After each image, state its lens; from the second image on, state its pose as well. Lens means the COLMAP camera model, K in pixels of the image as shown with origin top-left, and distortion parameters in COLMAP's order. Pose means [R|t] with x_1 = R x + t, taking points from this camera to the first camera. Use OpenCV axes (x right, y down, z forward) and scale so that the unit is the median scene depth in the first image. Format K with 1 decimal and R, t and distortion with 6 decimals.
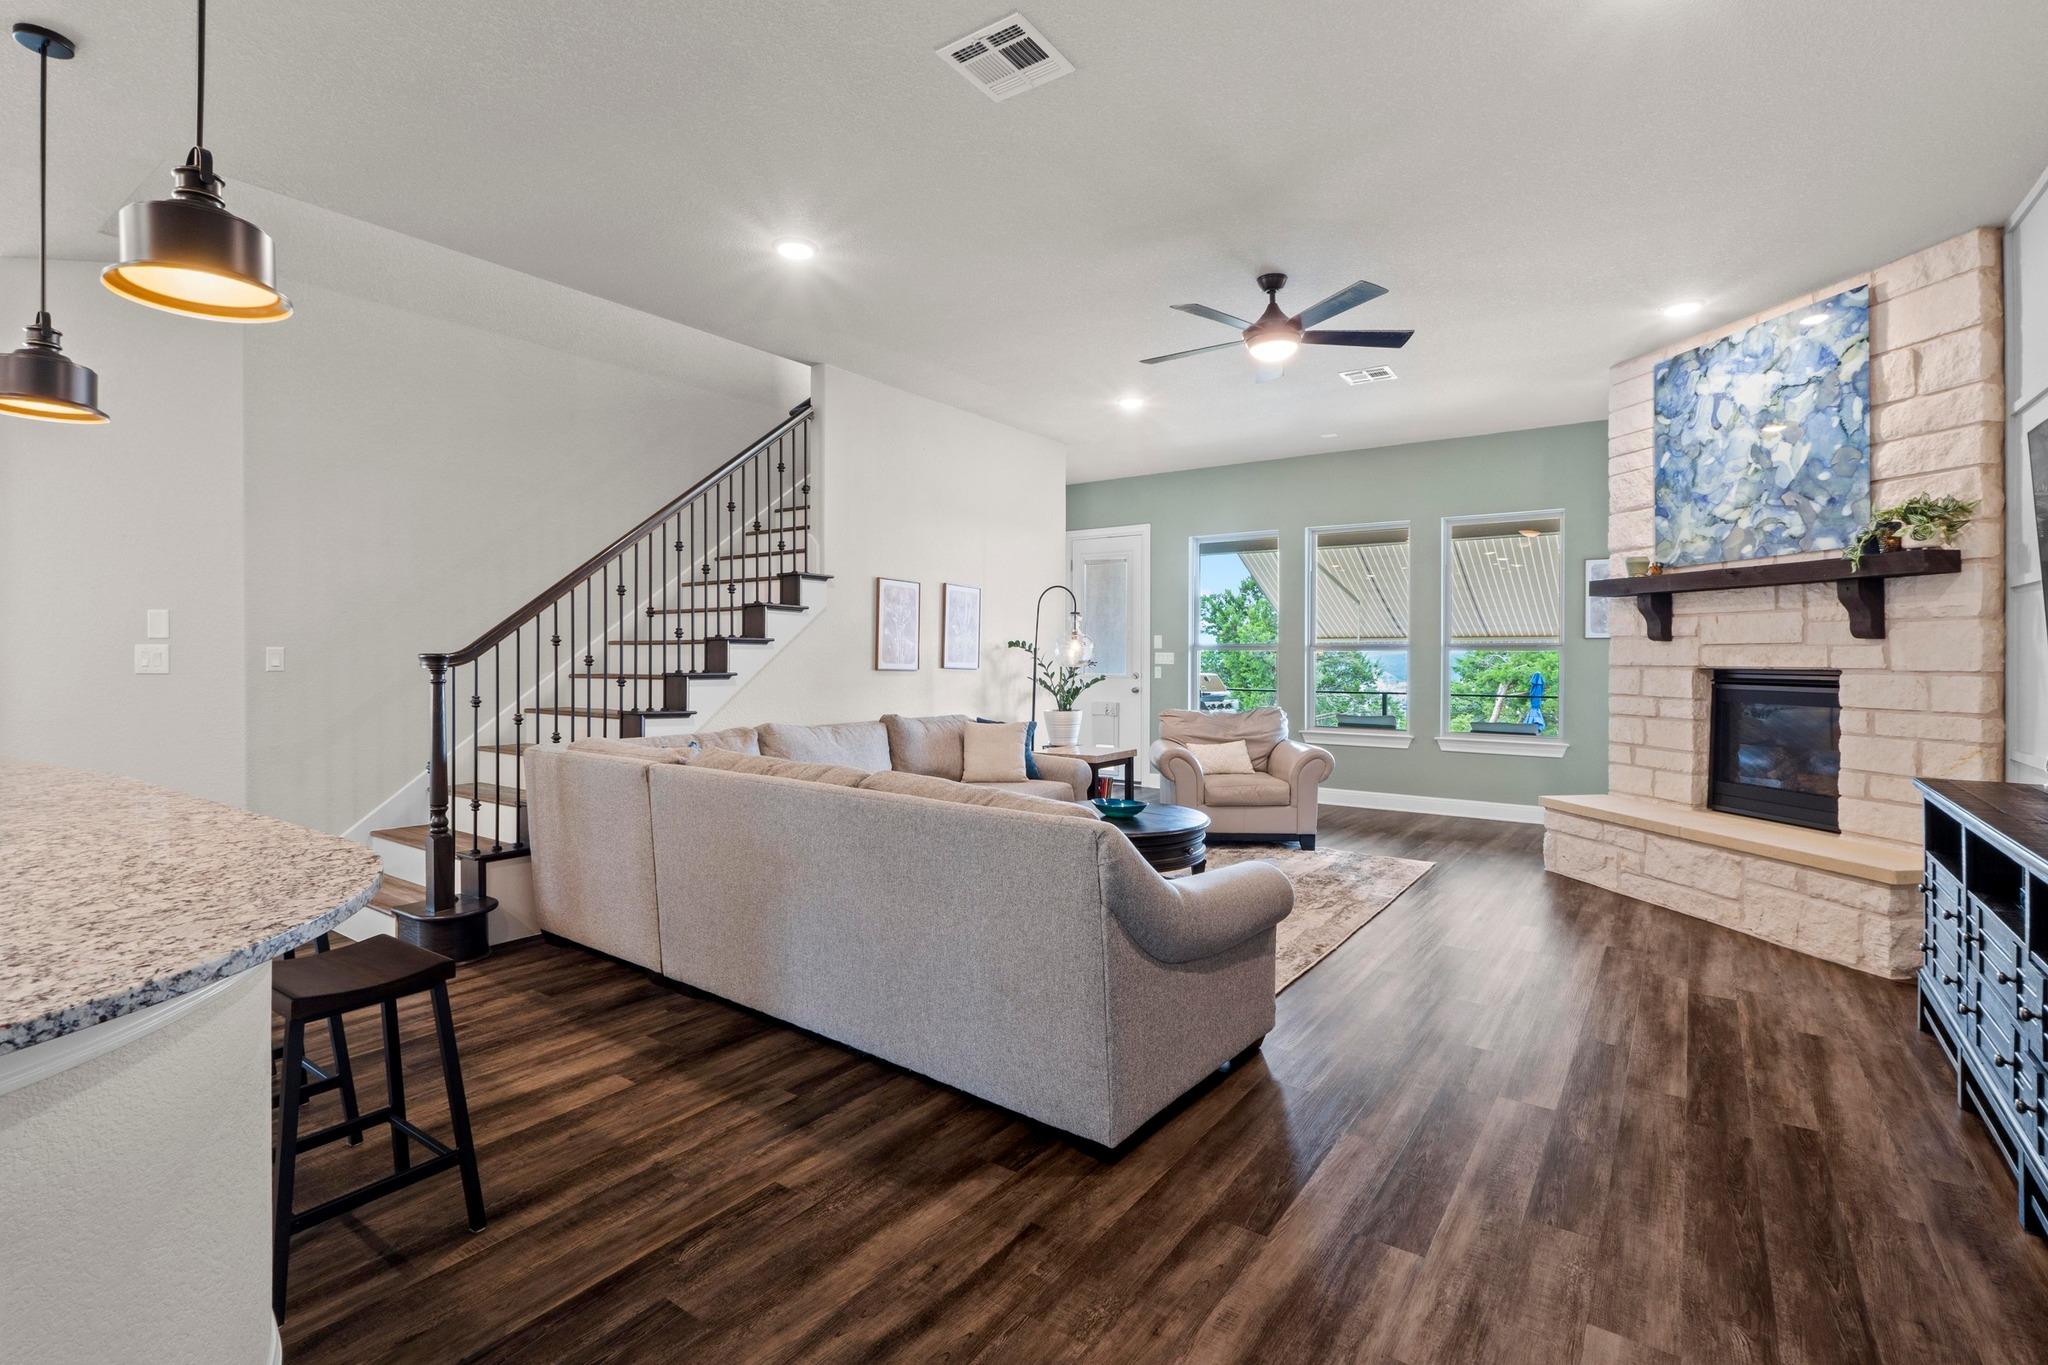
lens RADIAL K [[941.9, 0, 1017.2], [0, 941.9, 656.0], [0, 0, 1]] dist [-0.001474, -0.000437]
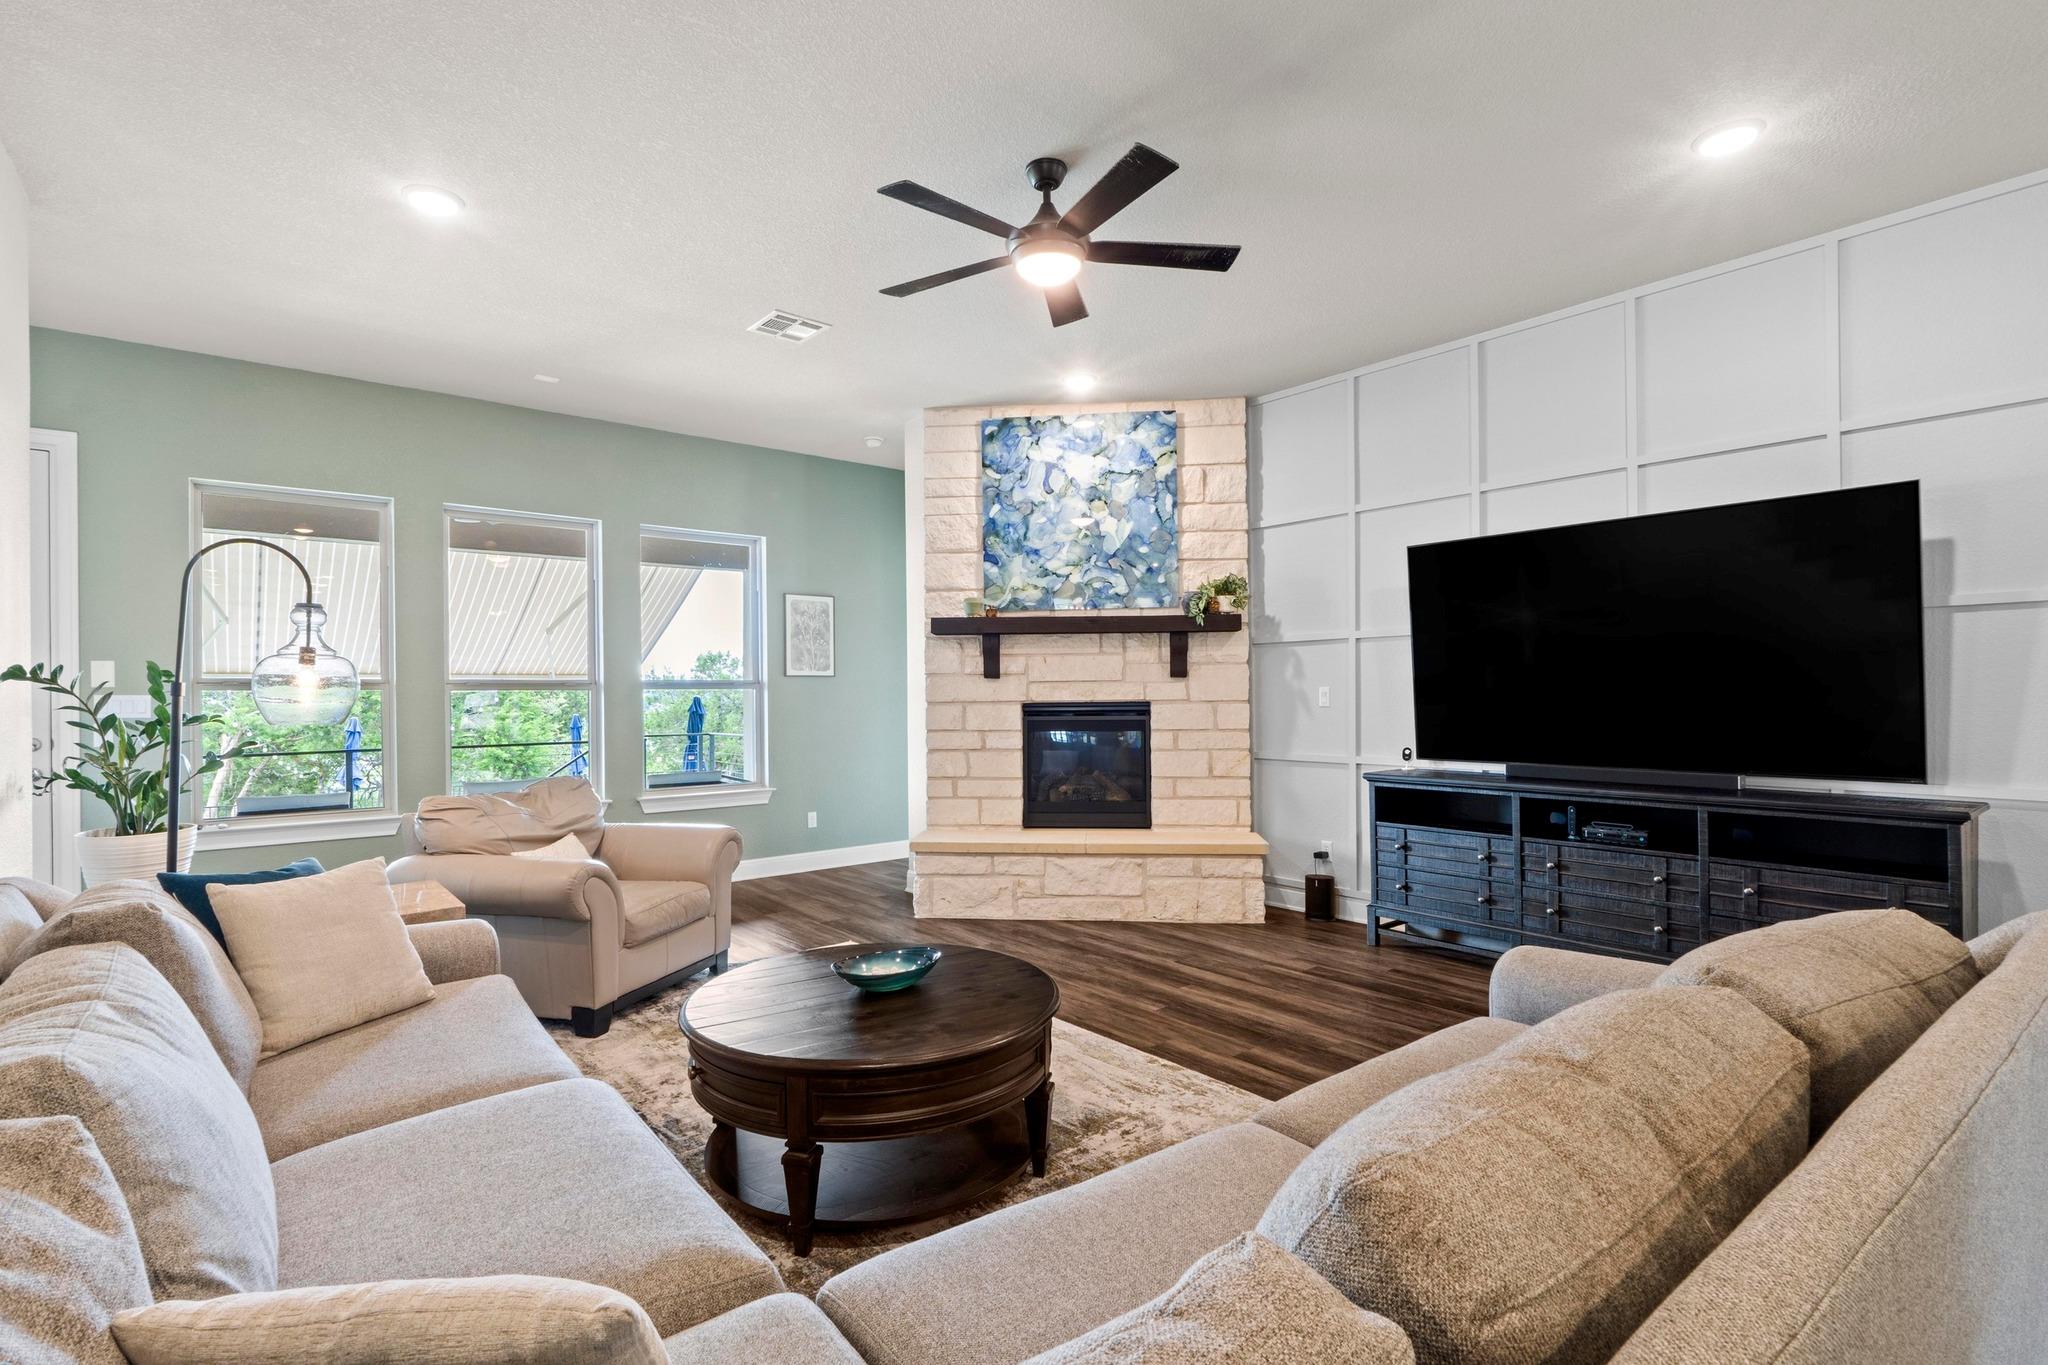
lens RADIAL K [[962.3, 0, 1013.7], [0, 962.3, 690.8], [0, 0, 1]] dist [-0.000052, -0.000149]
pose [[0.257358, -0.001672, 0.966315, -0.428229], [0.010358, 0.999946, -0.001028, -0.000353], [-0.966261, 0.010274, 0.257361, 0.795964]]
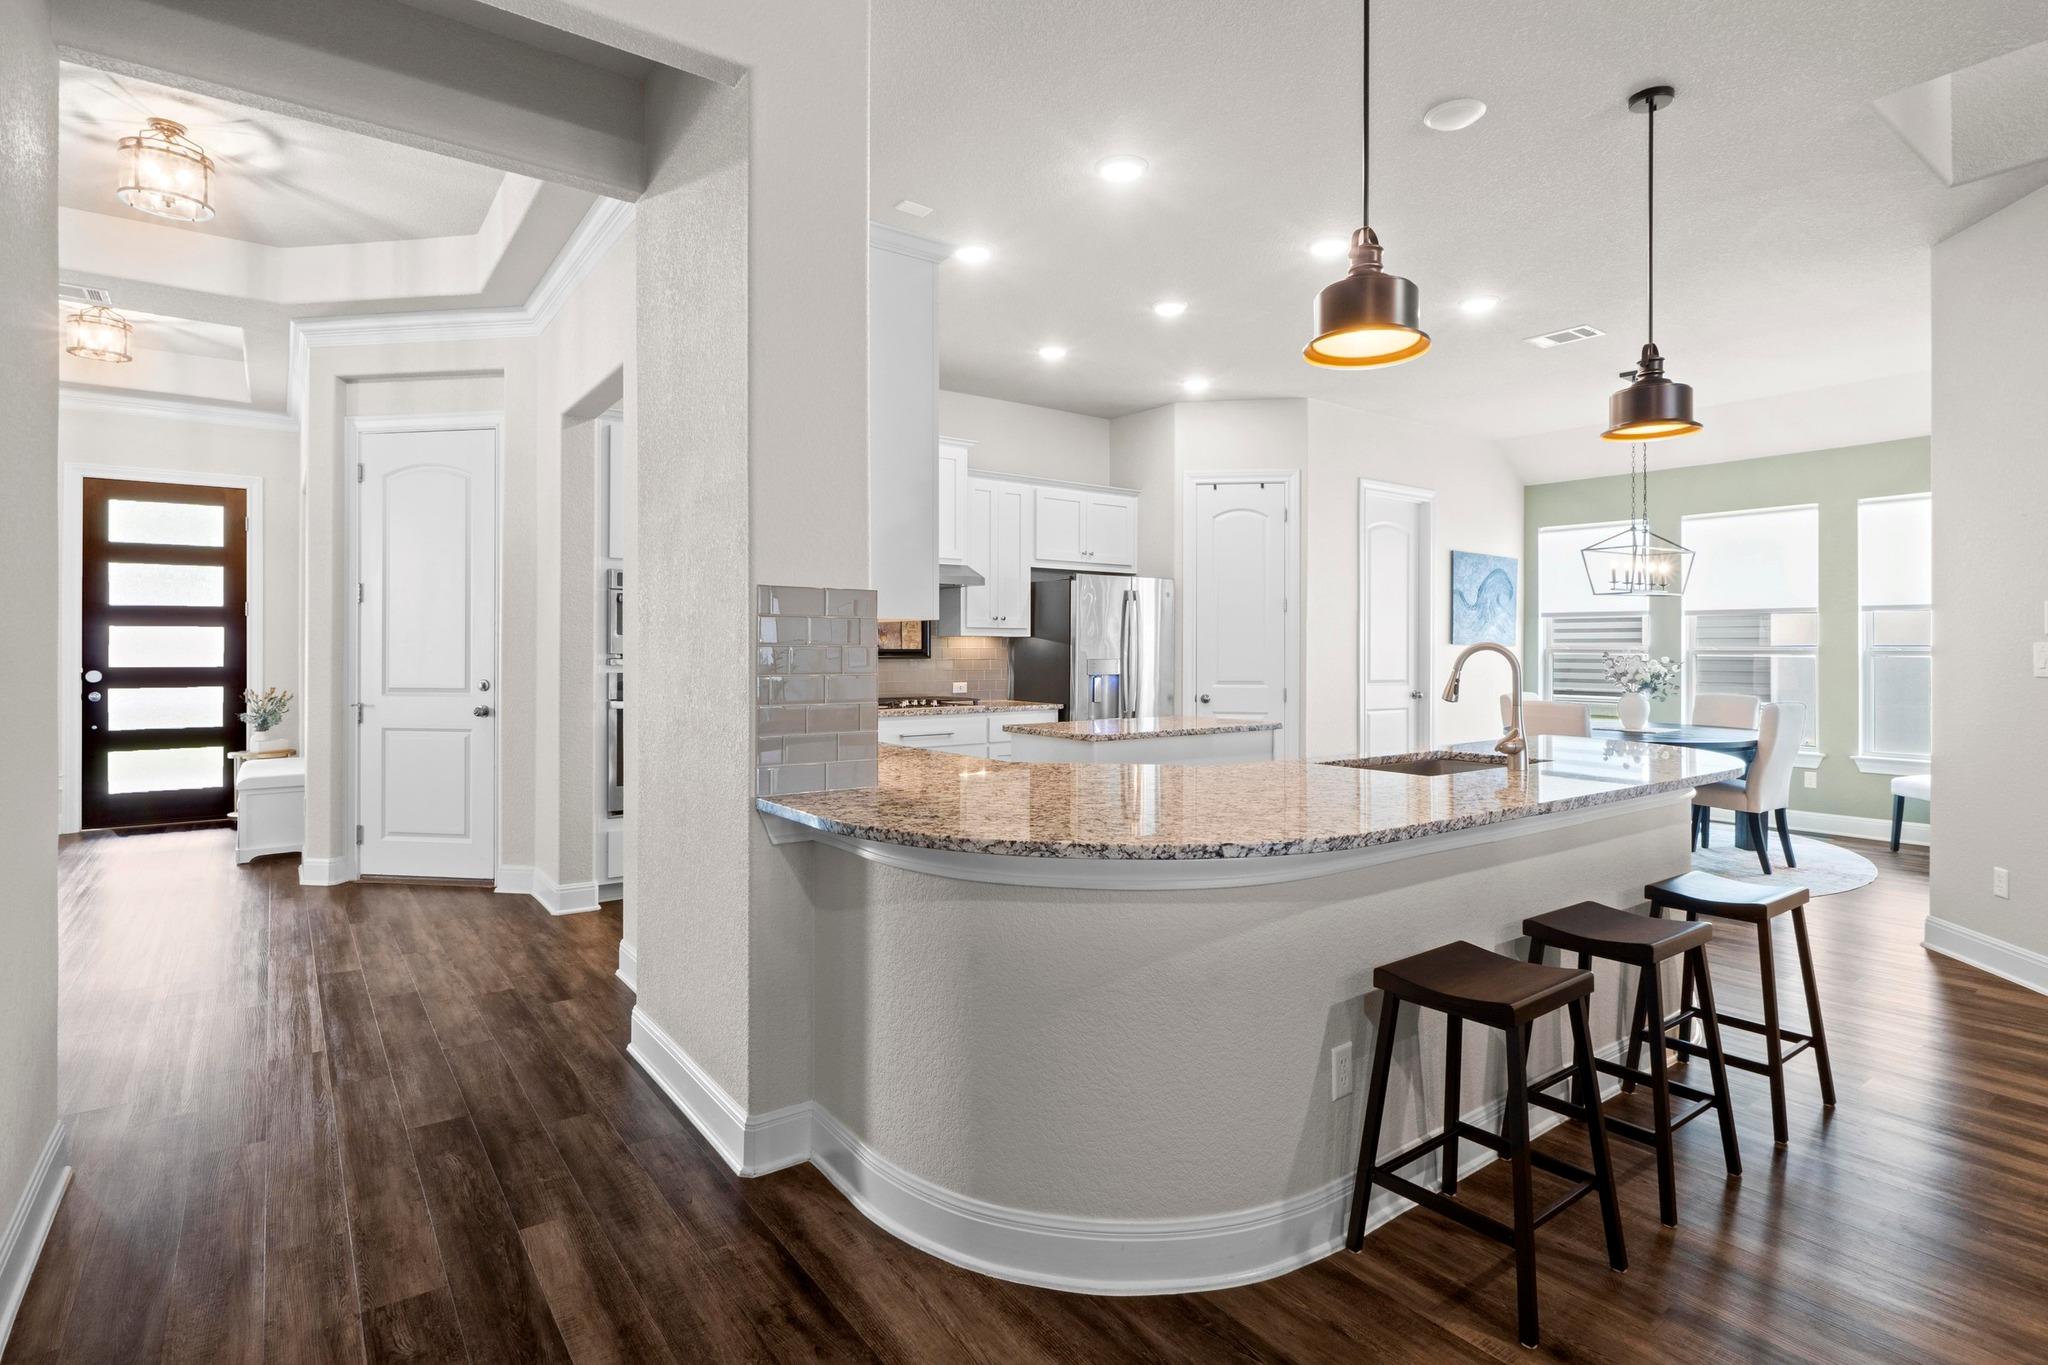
lens RADIAL K [[1016.7, 0, 1021.3], [0, 1016.7, 645.2], [0, 0, 1]] dist [-0.000903, -0.000941]
pose [[-0.306020, -0.003171, -0.952020, 0.188599], [-0.006043, 0.999981, -0.001389, -0.002227], [0.952006, 0.005328, -0.306034, 0.379303]]
